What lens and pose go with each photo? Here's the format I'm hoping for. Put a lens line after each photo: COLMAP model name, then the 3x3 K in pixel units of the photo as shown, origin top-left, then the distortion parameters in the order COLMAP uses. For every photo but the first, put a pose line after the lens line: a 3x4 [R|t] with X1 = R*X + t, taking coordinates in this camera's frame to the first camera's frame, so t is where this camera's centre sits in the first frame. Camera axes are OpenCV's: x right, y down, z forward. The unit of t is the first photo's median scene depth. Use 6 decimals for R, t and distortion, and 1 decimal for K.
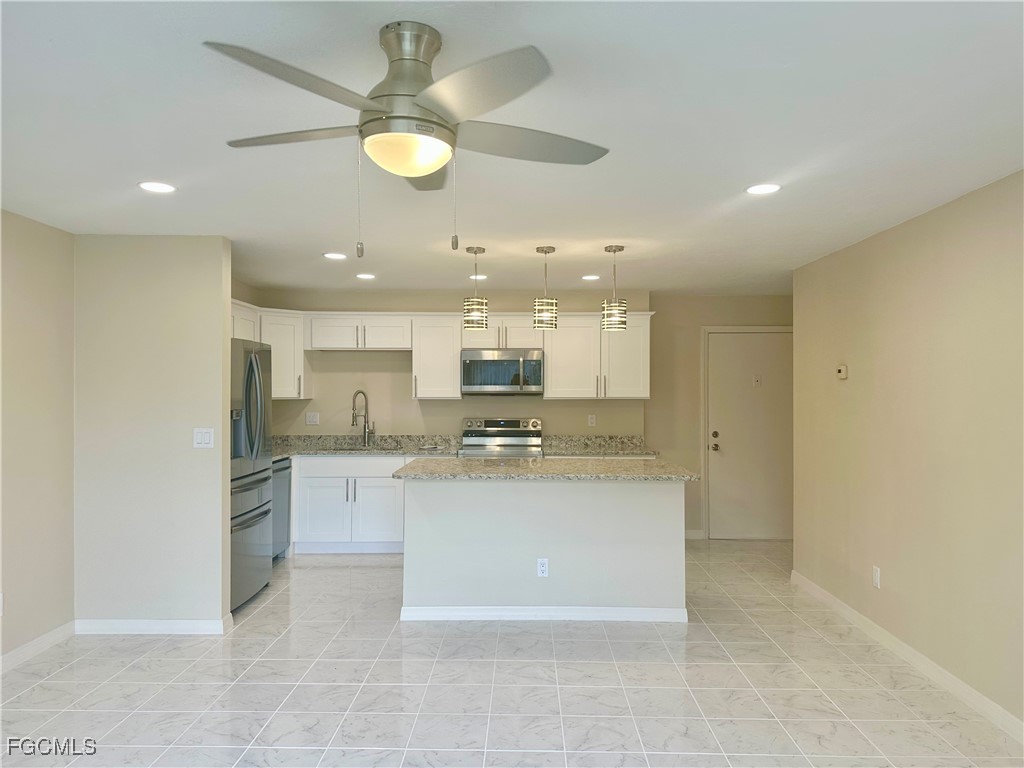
lens RADIAL K [[725.8, 0, 509.0], [0, 725.8, 383.0], [0, 0, 1]] dist [0.065665, -0.064799]
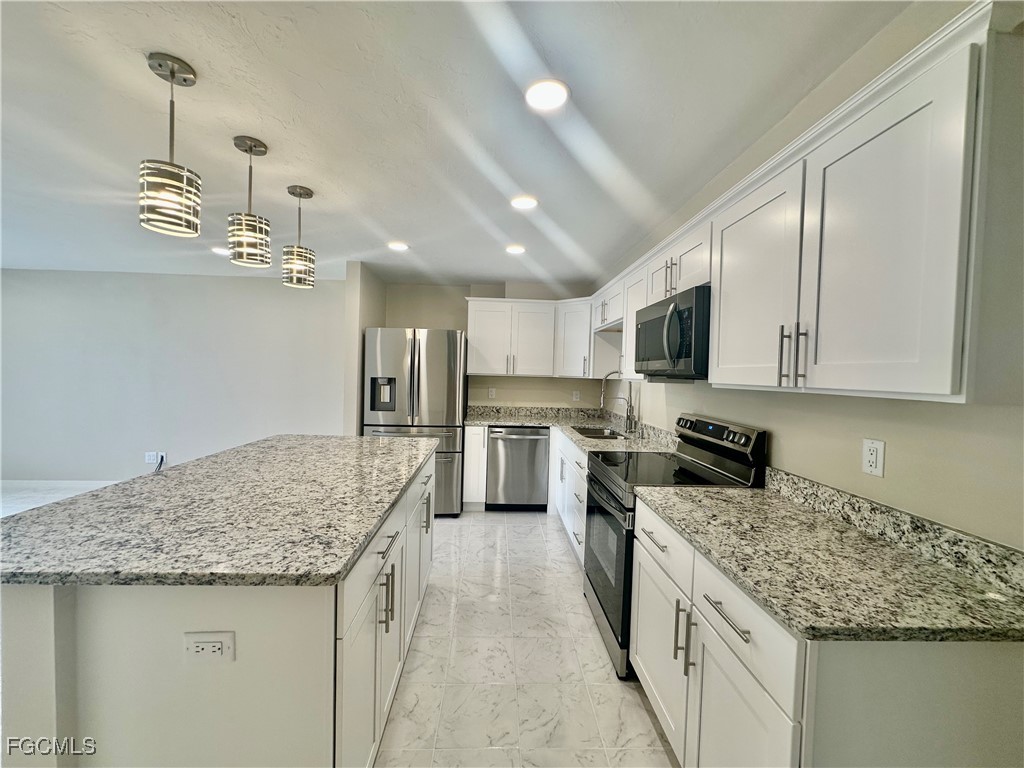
lens RADIAL K [[409.0, 0, 502.0], [0, 409.0, 383.1], [0, 0, 1]] dist [-0.000470, 0.000020]
pose [[-0.006915, 0.026098, -0.999635, 0.320191], [-0.013124, 0.999571, 0.026187, 0.014598], [0.999890, 0.013300, -0.006569, 0.860132]]
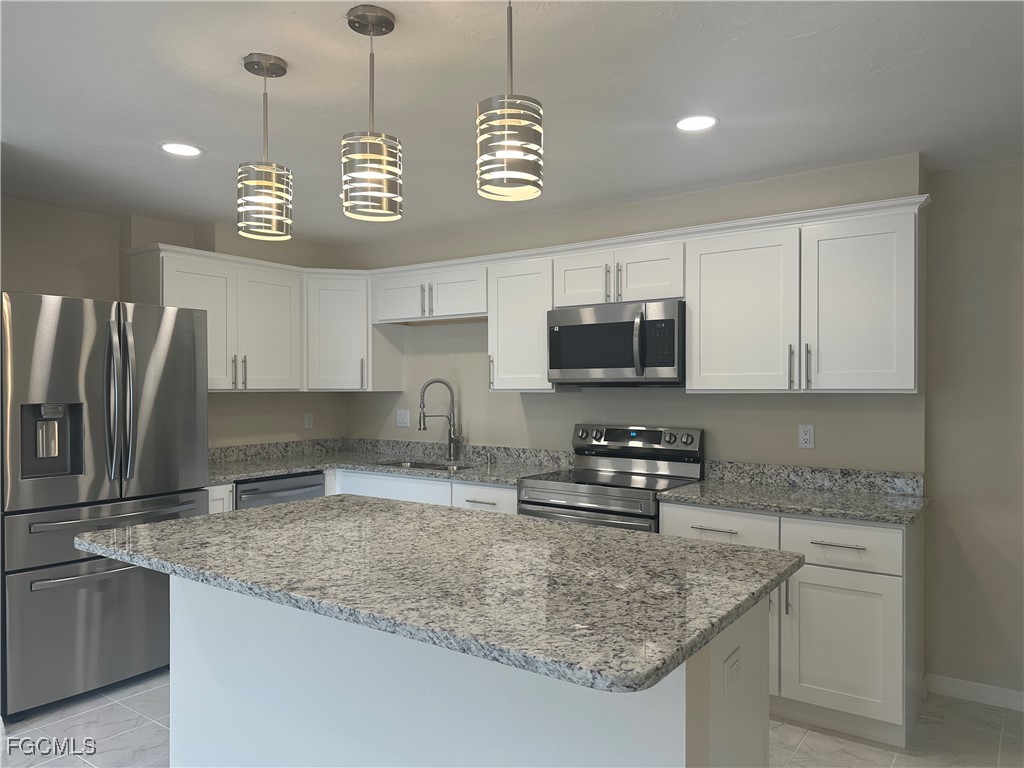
lens RADIAL K [[725.8, 0, 512.6], [0, 725.8, 386.0], [0, 0, 1]] dist [0.065665, -0.064799]
pose [[0.791725, -0.002666, -0.610872, 0.272899], [0.009484, 0.999924, 0.007927, 0.011750], [0.610804, -0.012070, 0.791690, 0.499746]]
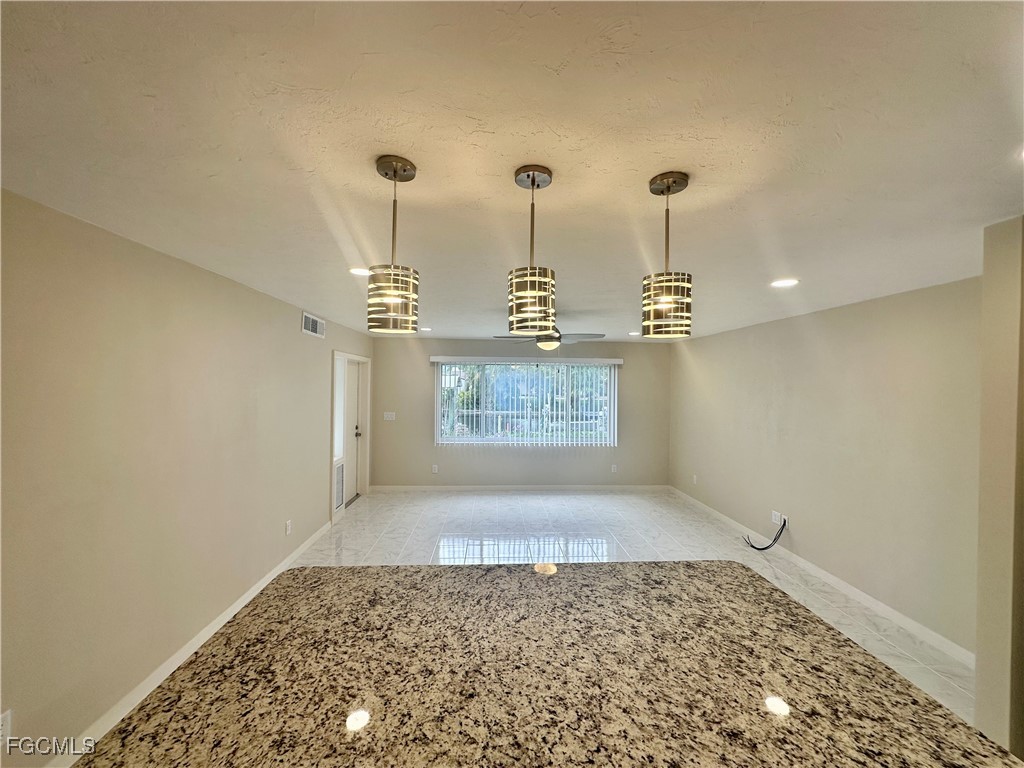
lens RADIAL K [[409.0, 0, 517.9], [0, 409.0, 384.5], [0, 0, 1]] dist [-0.000470, 0.000020]
pose [[-0.999609, -0.014744, -0.023765, 0.065333], [-0.014498, 0.999840, -0.010496, -0.026617], [0.023916, -0.010148, -0.999662, 0.890961]]
